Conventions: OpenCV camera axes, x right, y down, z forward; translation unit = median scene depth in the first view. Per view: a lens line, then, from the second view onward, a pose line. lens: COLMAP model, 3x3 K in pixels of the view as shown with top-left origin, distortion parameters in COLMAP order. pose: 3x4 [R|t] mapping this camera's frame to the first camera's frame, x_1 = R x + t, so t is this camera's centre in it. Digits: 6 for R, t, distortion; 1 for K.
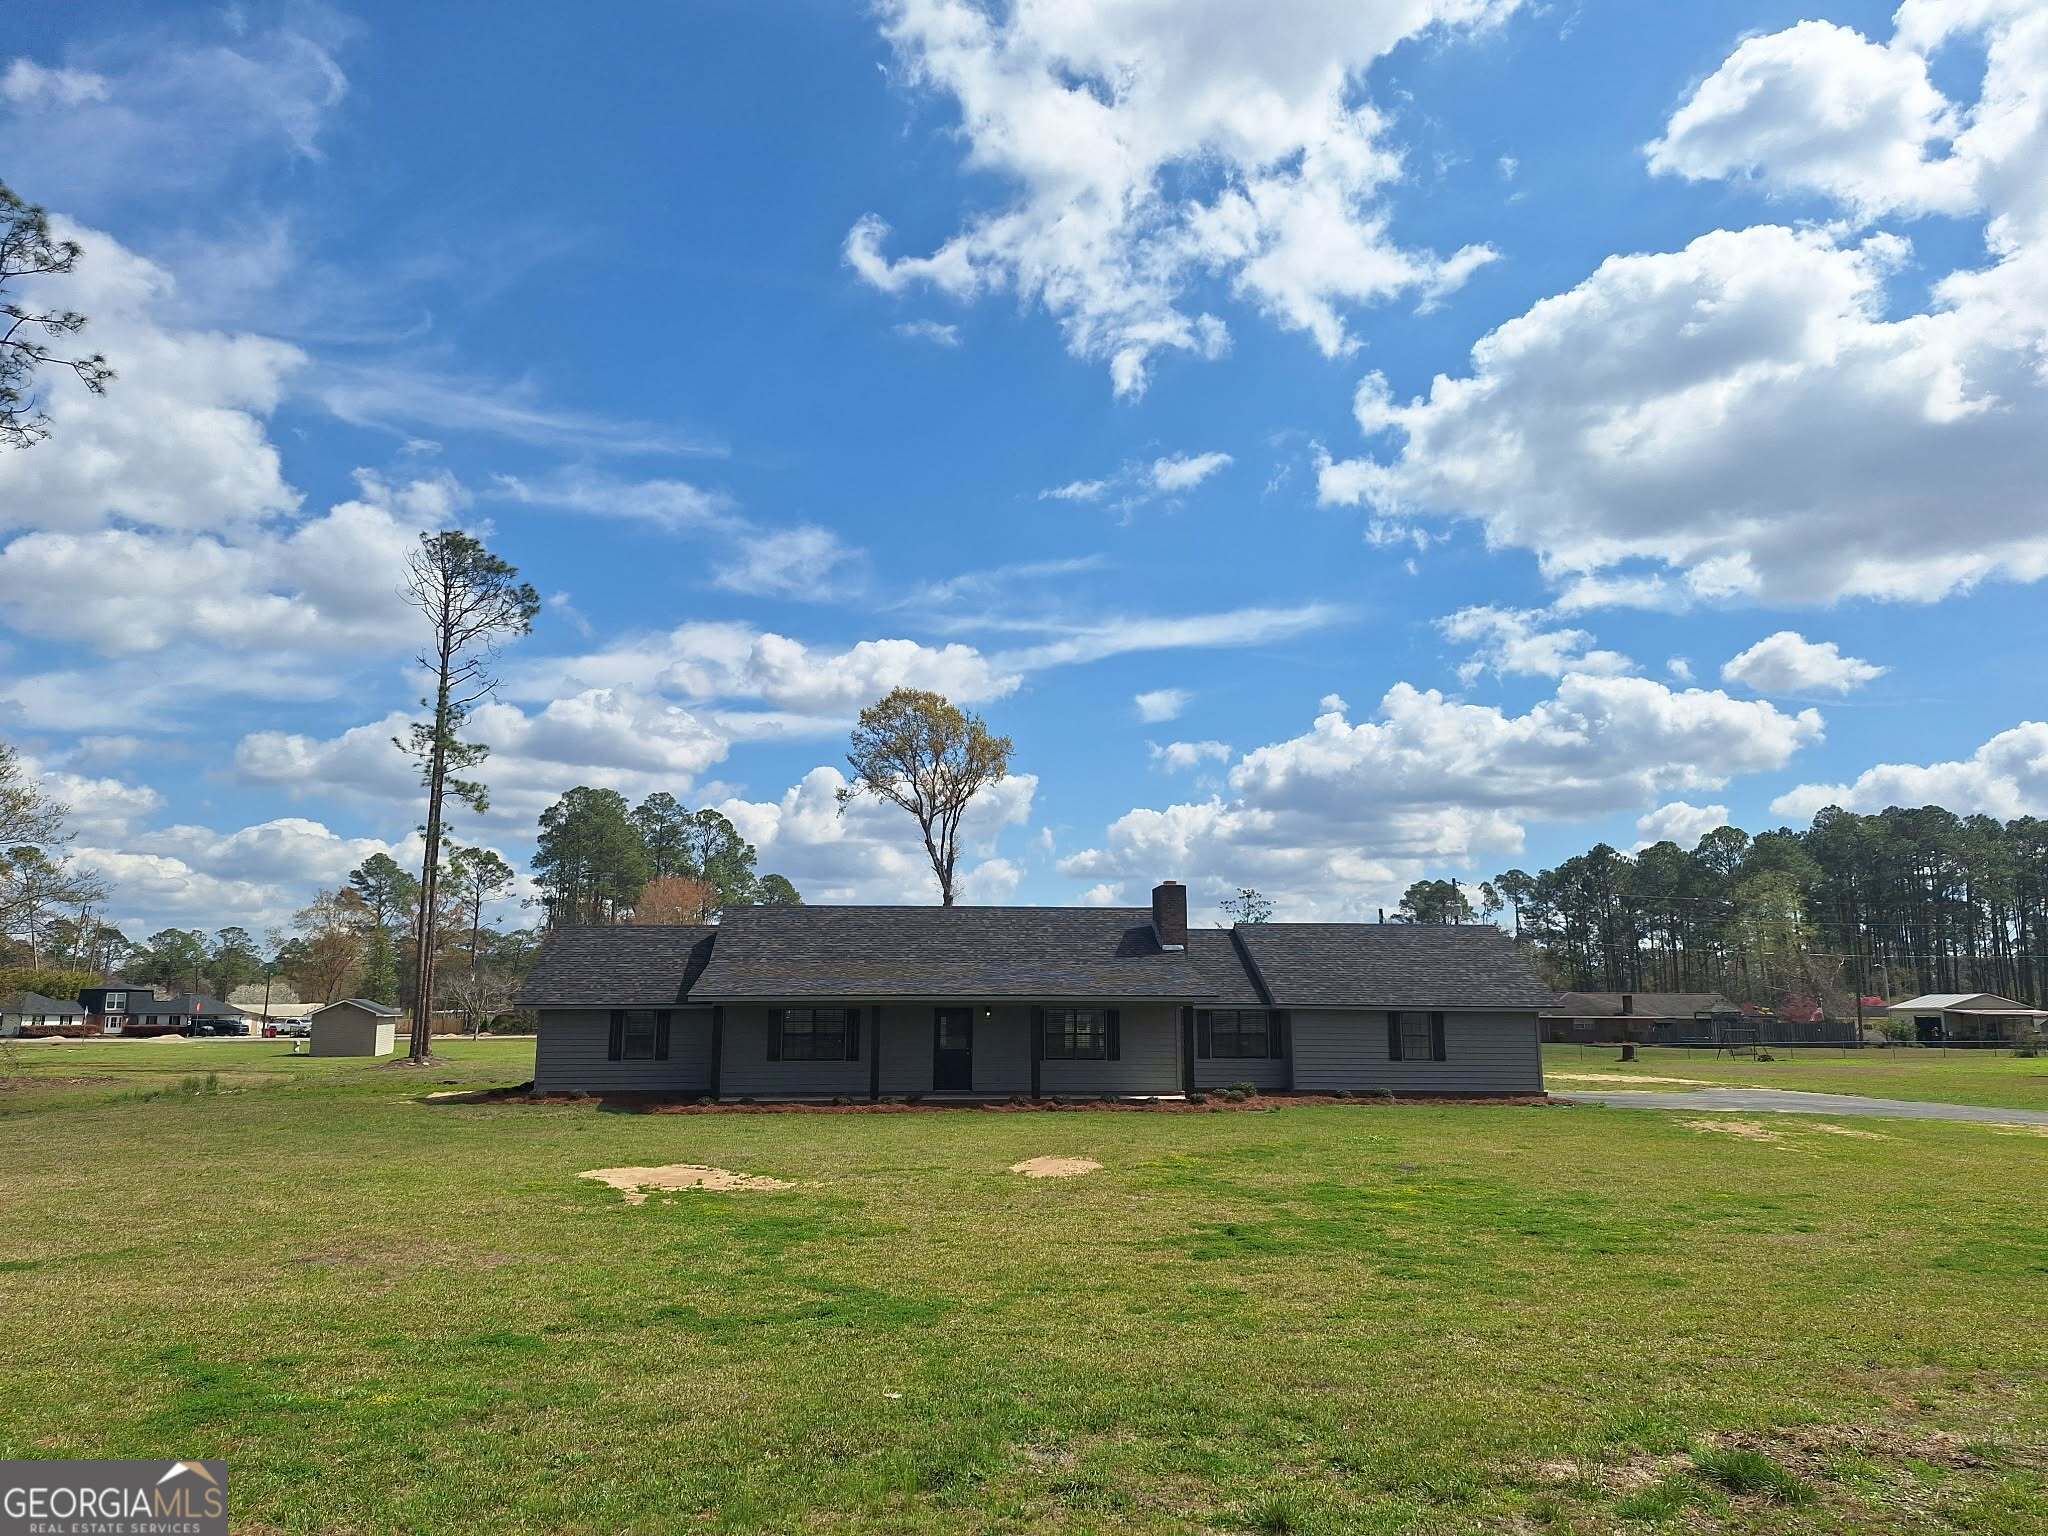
lens RADIAL K [[1437.4, 0, 1010.8], [0, 1437.4, 772.0], [0, 0, 1]] dist [0.098455, -0.137014]
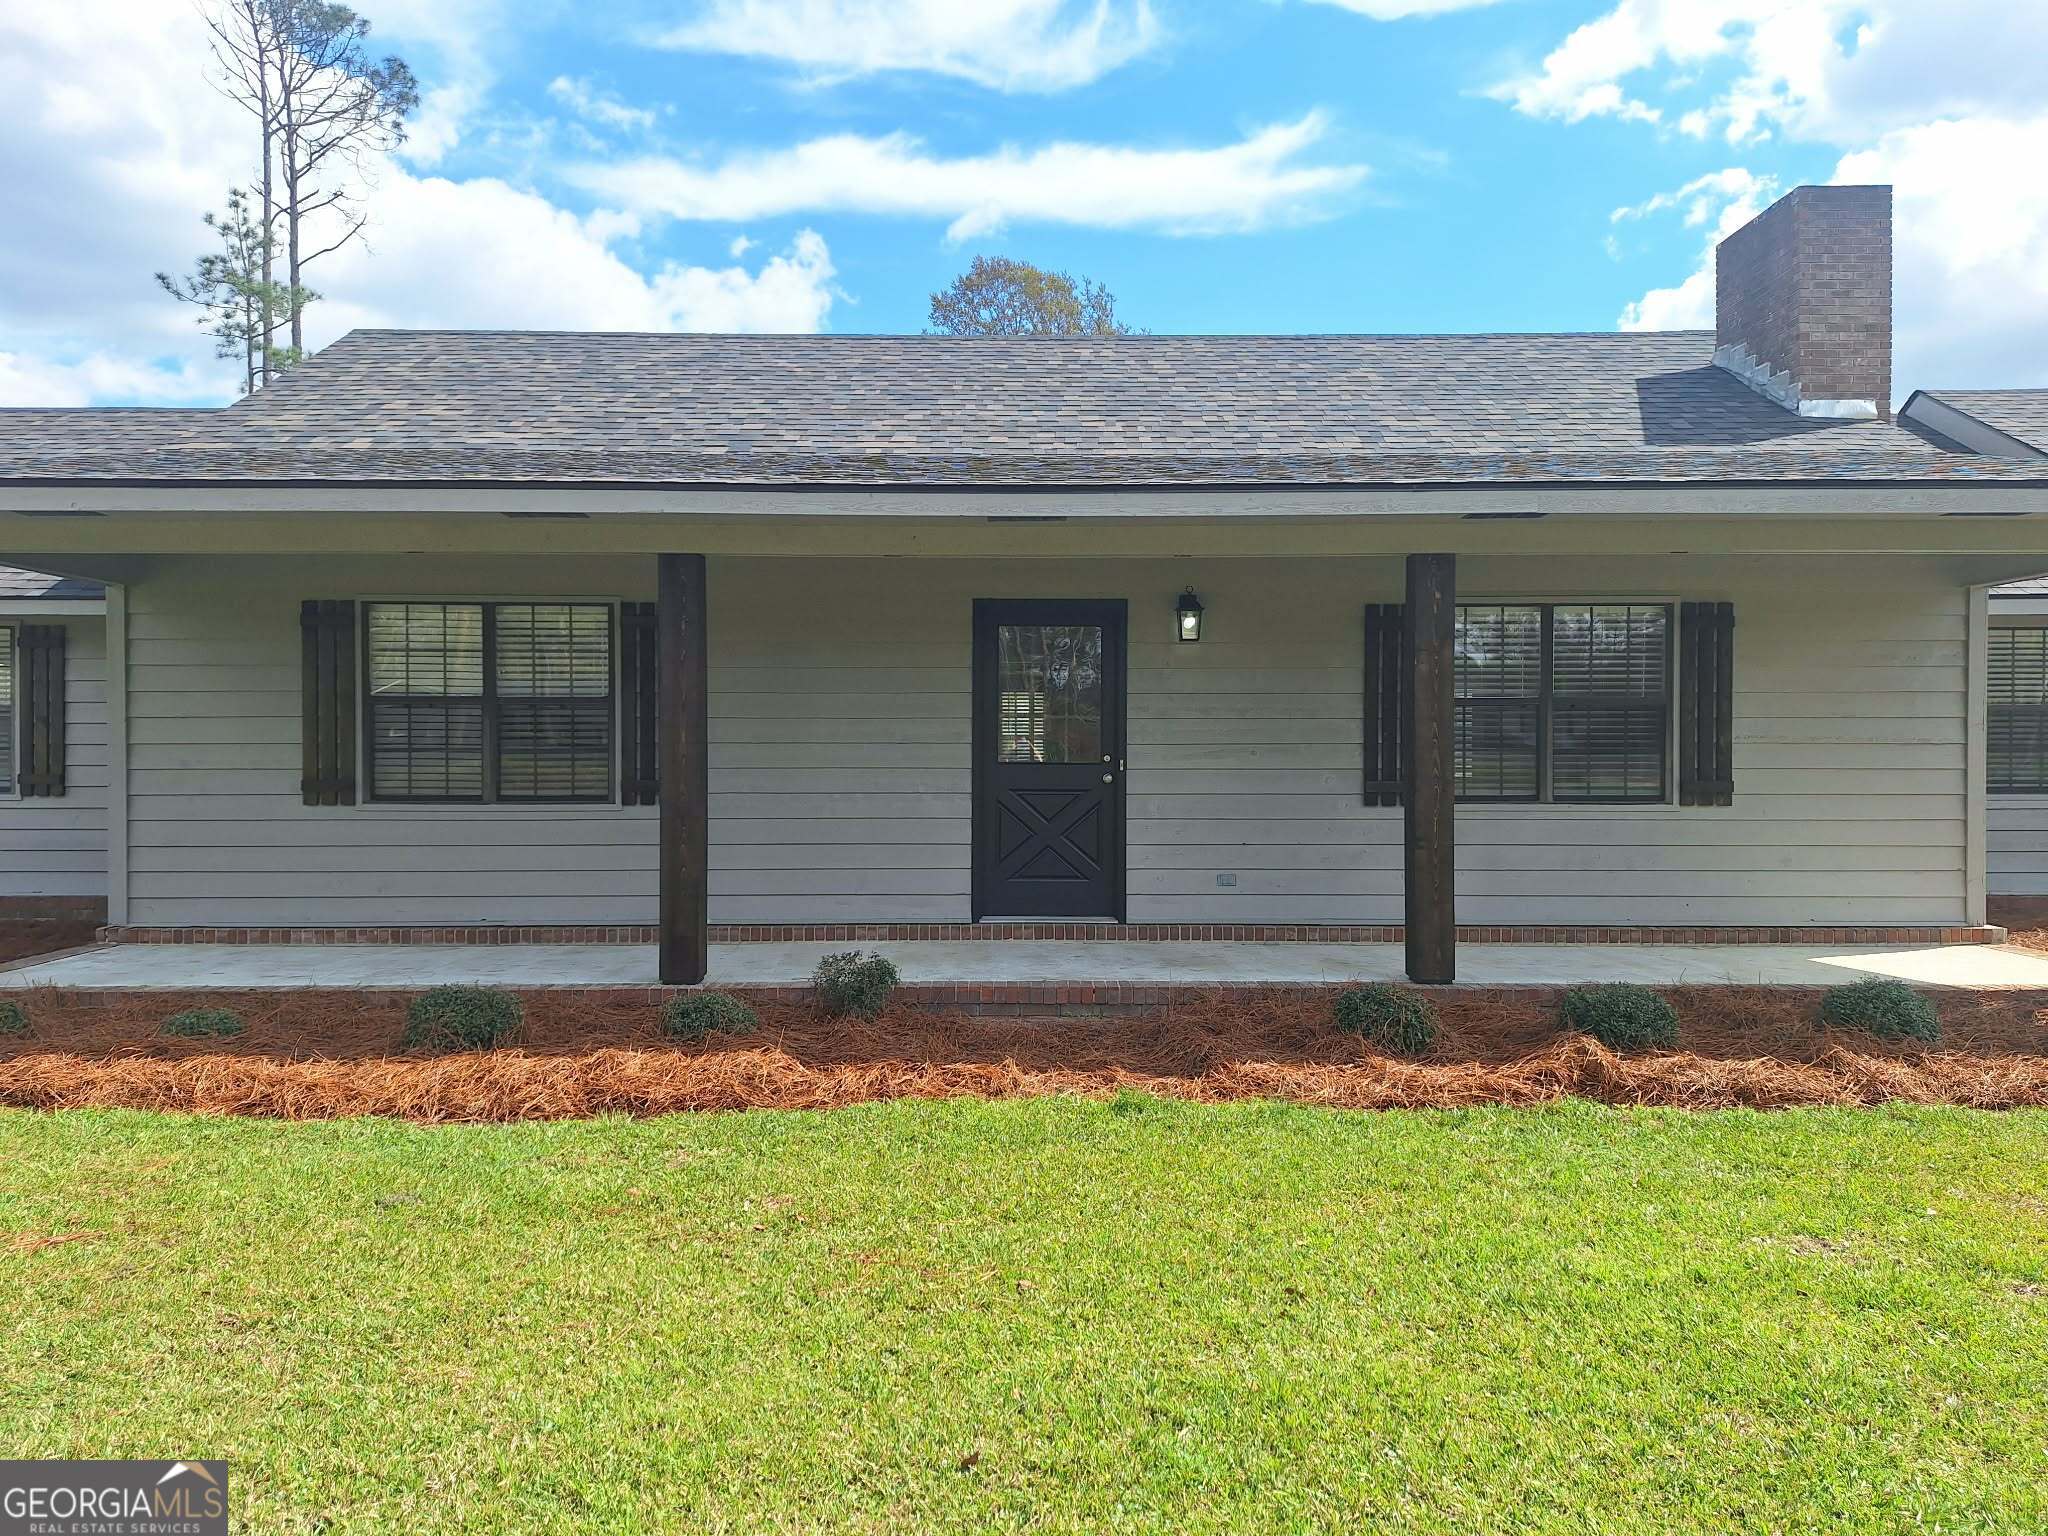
lens RADIAL K [[1362.5, 0, 1018.7], [0, 1362.5, 702.3], [0, 0, 1]] dist [0.018699, -0.000870]
pose [[0.997401, -0.005131, -0.071871, -0.026541], [0.015187, 0.990023, 0.140085, 0.139205], [0.070435, -0.140812, 0.987528, 0.717738]]
